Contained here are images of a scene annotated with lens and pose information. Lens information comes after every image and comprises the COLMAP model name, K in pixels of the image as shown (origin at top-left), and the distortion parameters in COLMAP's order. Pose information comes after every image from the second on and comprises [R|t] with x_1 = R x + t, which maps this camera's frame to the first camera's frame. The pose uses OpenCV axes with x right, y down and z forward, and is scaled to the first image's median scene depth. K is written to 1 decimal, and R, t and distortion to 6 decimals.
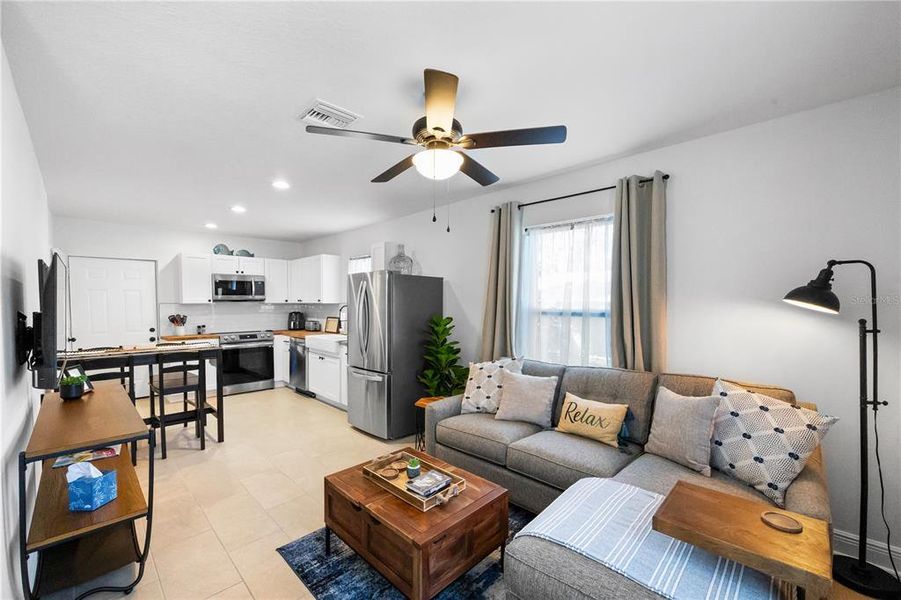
lens RADIAL K [[365.5, 0, 447.6], [0, 365.5, 314.1], [0, 0, 1]] dist [-0.000453, 0.000168]
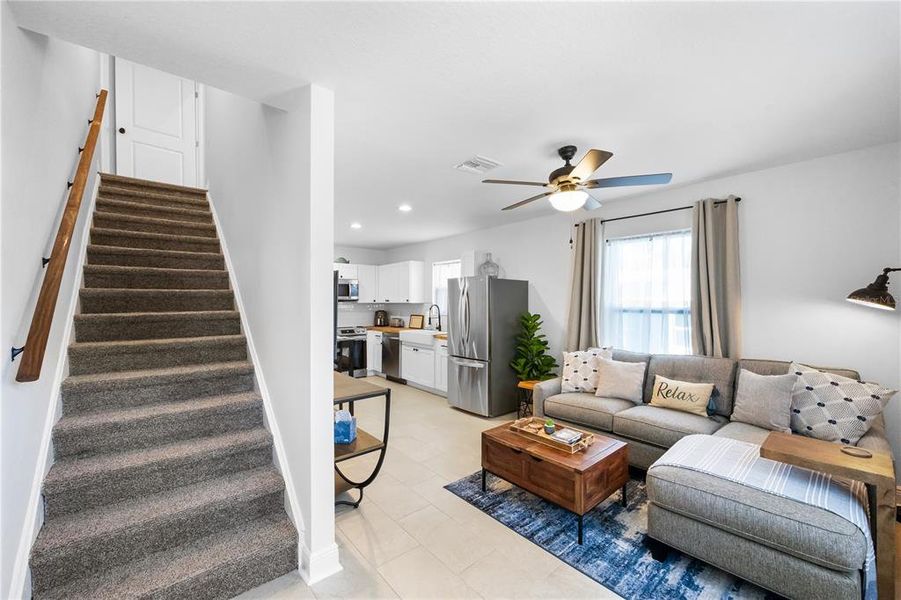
lens RADIAL K [[357.4, 0, 452.5], [0, 357.4, 300.8], [0, 0, 1]] dist [-0.000801, -0.000129]
pose [[0.996978, -0.003325, -0.077614, -0.261509], [0.000632, 0.999398, -0.034690, 0.007232], [0.077683, 0.034536, 0.996380, -0.254749]]
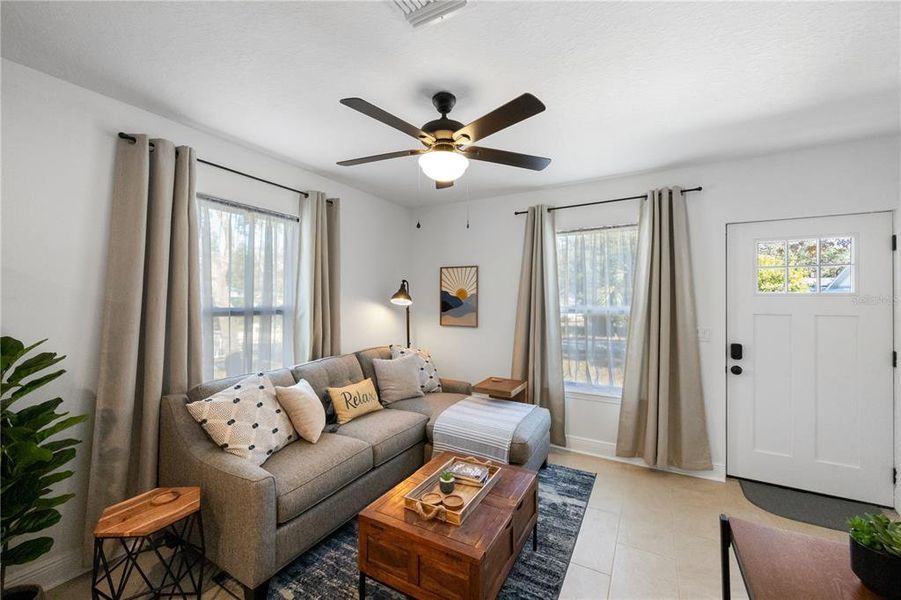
lens RADIAL K [[357.4, 0, 452.5], [0, 357.4, 300.8], [0, 0, 1]] dist [-0.000801, -0.000129]
pose [[-0.262175, -0.001923, 0.965019, -0.732462], [0.031100, 0.999462, 0.010441, -0.029085], [-0.964519, 0.032750, -0.261974, 0.922374]]
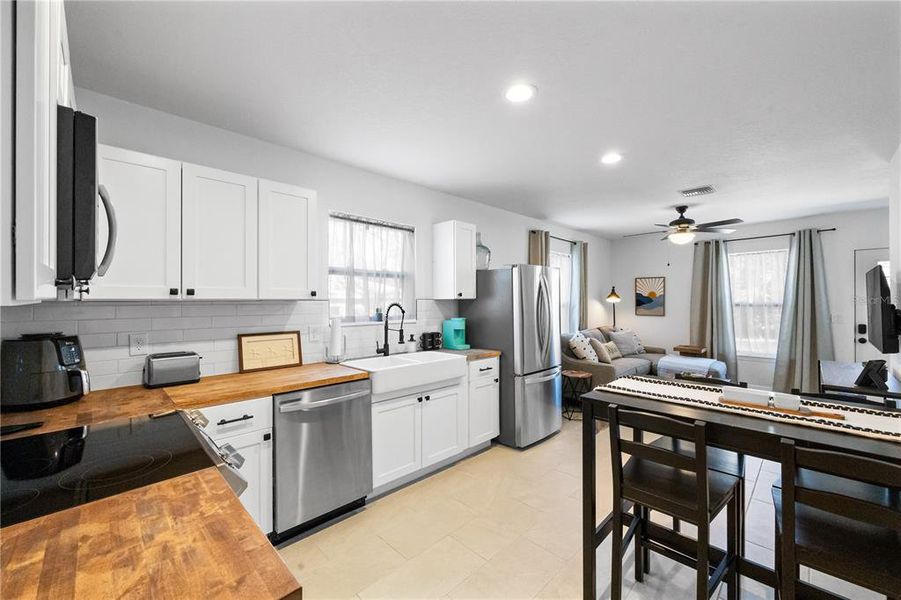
lens RADIAL K [[357.4, 0, 452.5], [0, 357.4, 300.8], [0, 0, 1]] dist [-0.000801, -0.000129]
pose [[0.012972, 0.001754, 0.999914, -1.609635], [0.034213, 0.999412, -0.002197, -0.040969], [-0.999330, 0.034239, 0.012905, 1.722570]]
